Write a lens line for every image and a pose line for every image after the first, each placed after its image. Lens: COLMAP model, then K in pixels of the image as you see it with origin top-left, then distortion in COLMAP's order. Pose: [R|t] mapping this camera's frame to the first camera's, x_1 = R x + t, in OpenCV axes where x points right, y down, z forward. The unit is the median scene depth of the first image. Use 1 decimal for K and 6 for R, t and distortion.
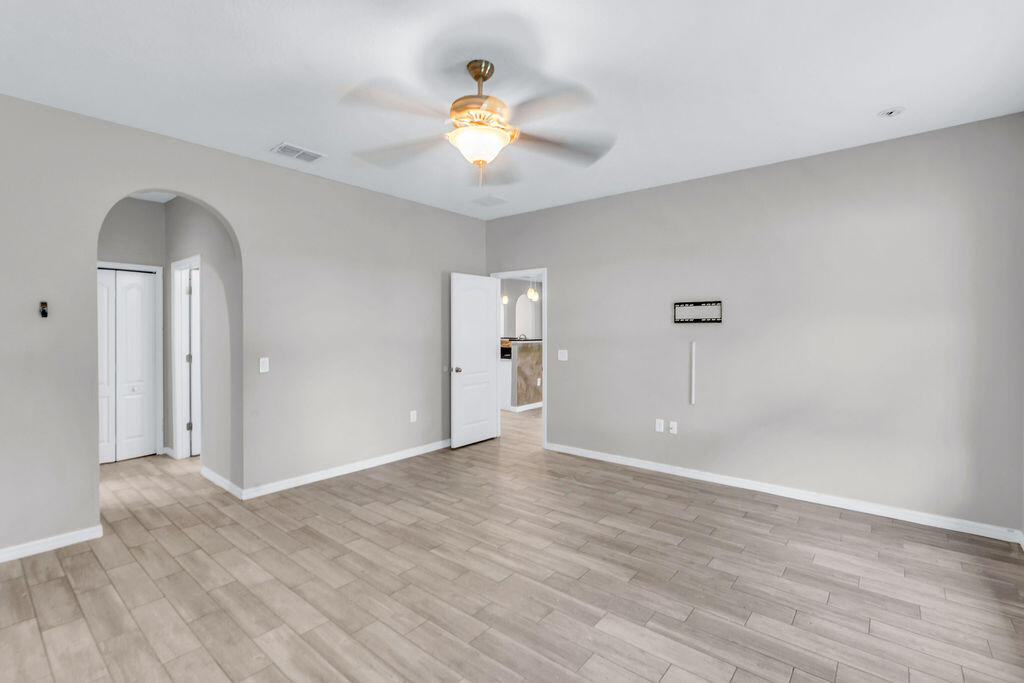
lens RADIAL K [[457.9, 0, 511.4], [0, 457.9, 333.2], [0, 0, 1]] dist [-0.000479, -0.000178]
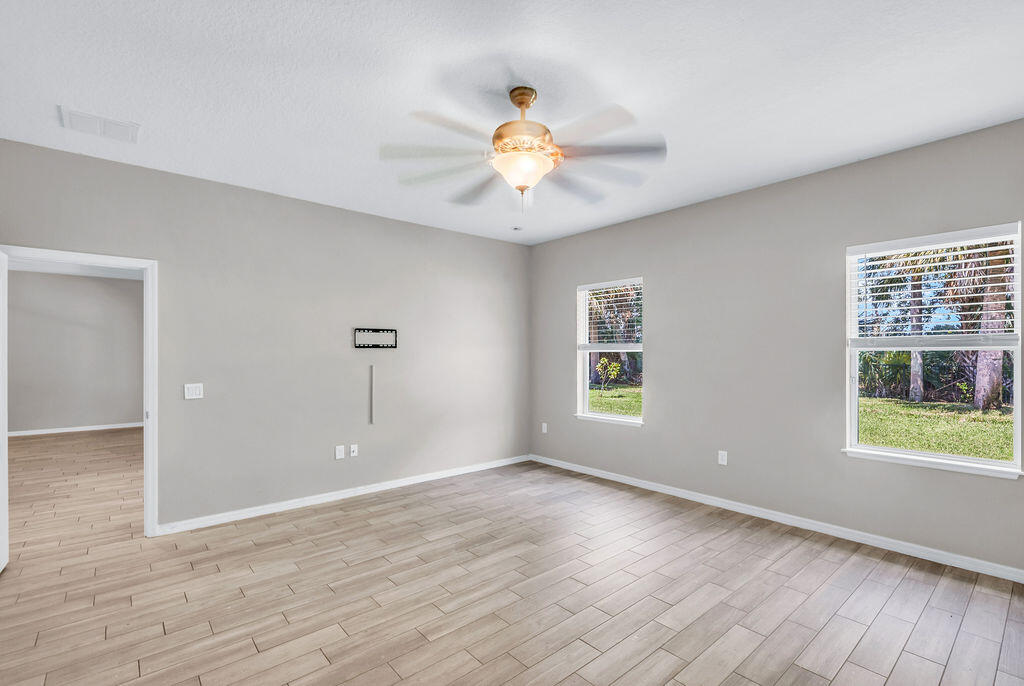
lens RADIAL K [[461.6, 0, 513.6], [0, 461.6, 355.8], [0, 0, 1]] dist [-0.001896, -0.000157]
pose [[0.177893, -0.003895, 0.984042, -0.798696], [0.009207, 0.999955, 0.002294, -0.005064], [-0.984007, 0.008652, 0.177921, 0.626585]]
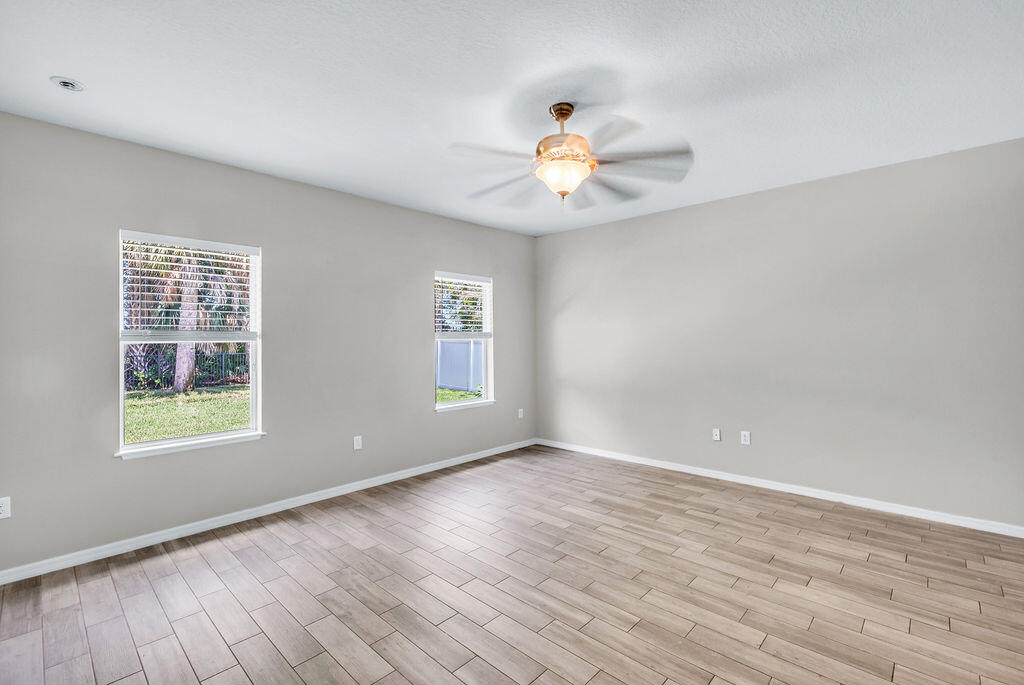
lens RADIAL K [[480.7, 0, 510.6], [0, 480.7, 315.3], [0, 0, 1]] dist [0.002037, 0.000435]
pose [[-0.998405, 0.012047, 0.055166, -0.003795], [0.009659, 0.999013, -0.043346, -0.019133], [-0.055633, -0.042744, -0.997536, 1.634666]]
